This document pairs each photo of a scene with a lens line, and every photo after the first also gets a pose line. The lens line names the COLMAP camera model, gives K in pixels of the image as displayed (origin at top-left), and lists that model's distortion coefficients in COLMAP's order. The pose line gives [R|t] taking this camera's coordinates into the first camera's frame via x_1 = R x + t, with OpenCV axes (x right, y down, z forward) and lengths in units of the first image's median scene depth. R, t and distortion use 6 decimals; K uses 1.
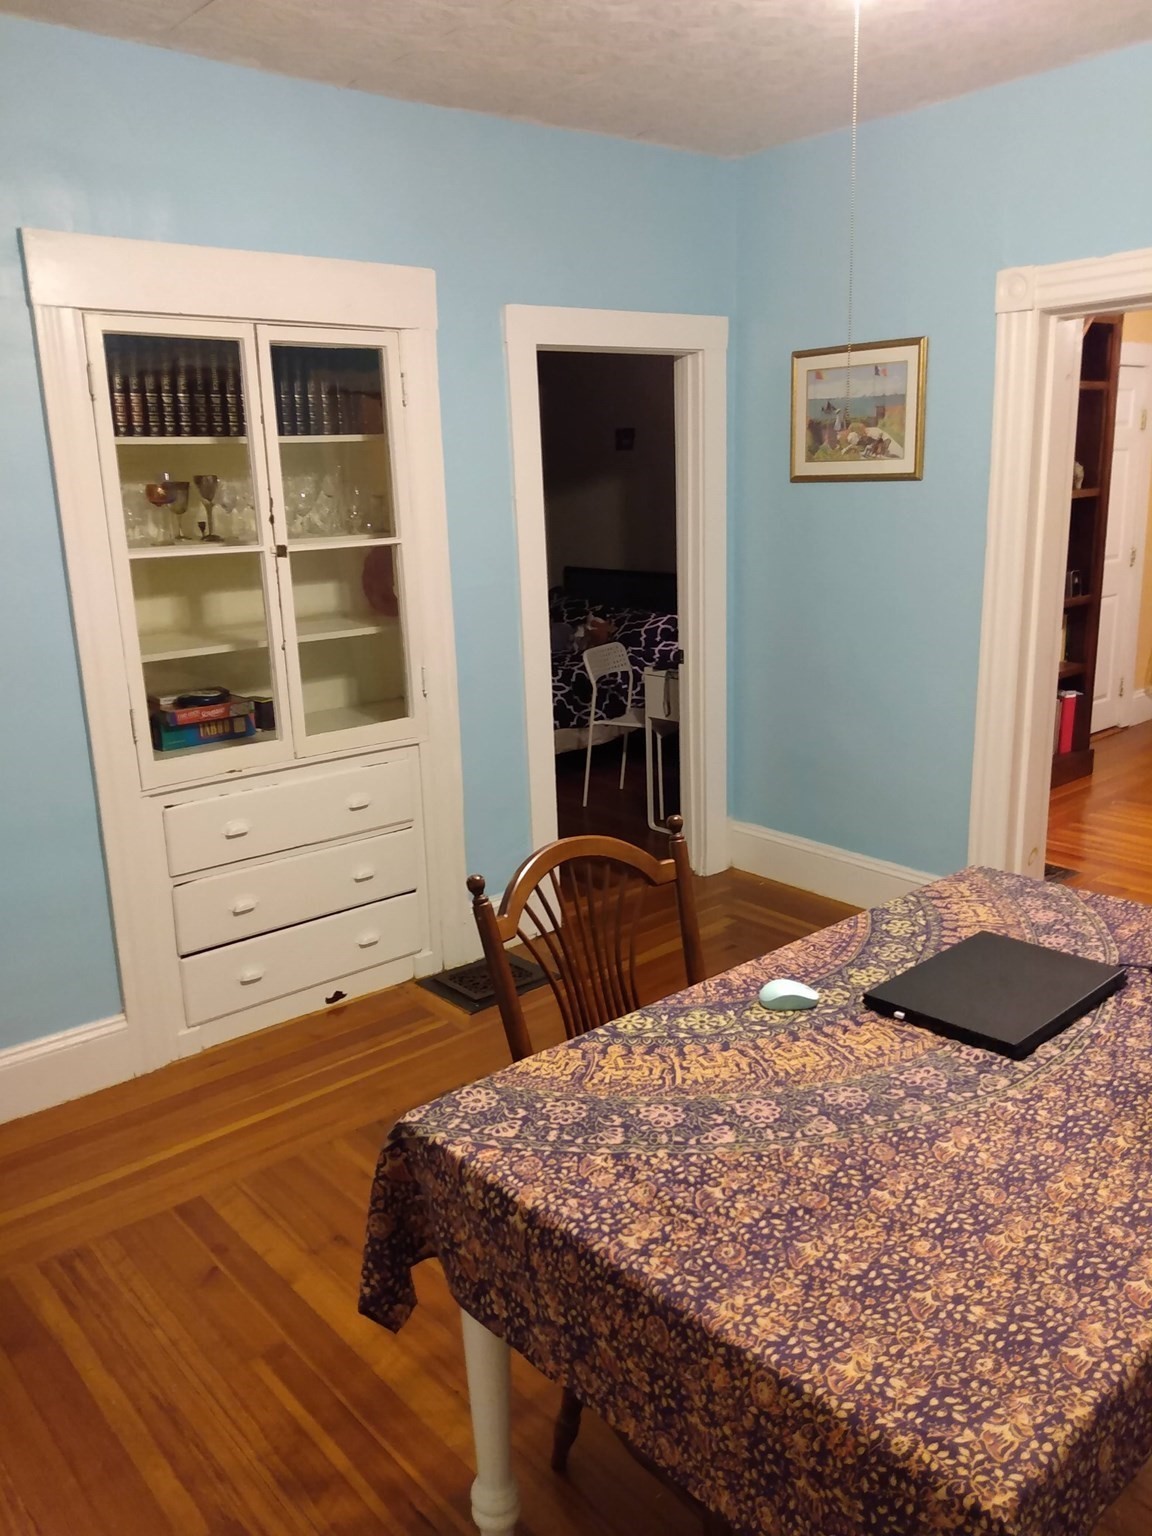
lens RADIAL K [[1203.3, 0, 606.2], [0, 1203.3, 764.6], [0, 0, 1]] dist [0.105250, -0.196493]
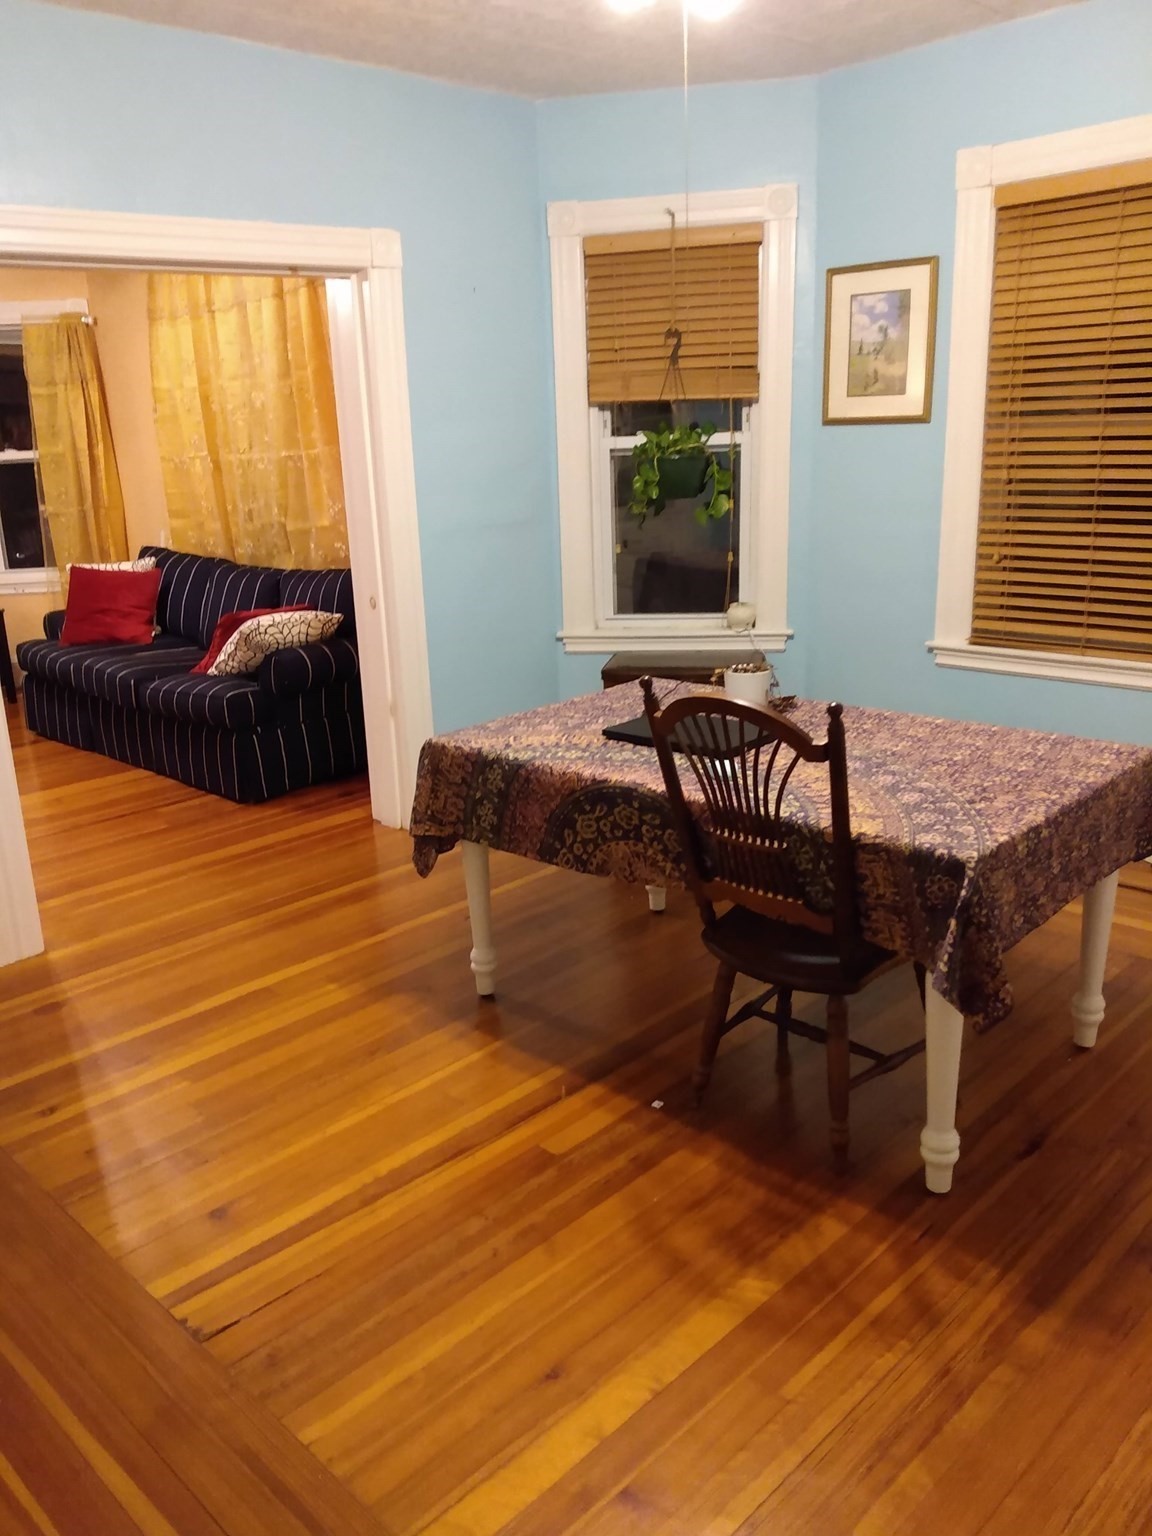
lens RADIAL K [[1189.8, 0, 579.5], [0, 1189.8, 827.7], [0, 0, 1]] dist [0.107462, -0.241806]
pose [[-0.071743, -0.286062, 0.955522, -1.107499], [0.284245, 0.912402, 0.294495, -0.180886], [-0.956064, 0.292730, 0.015853, 1.155609]]
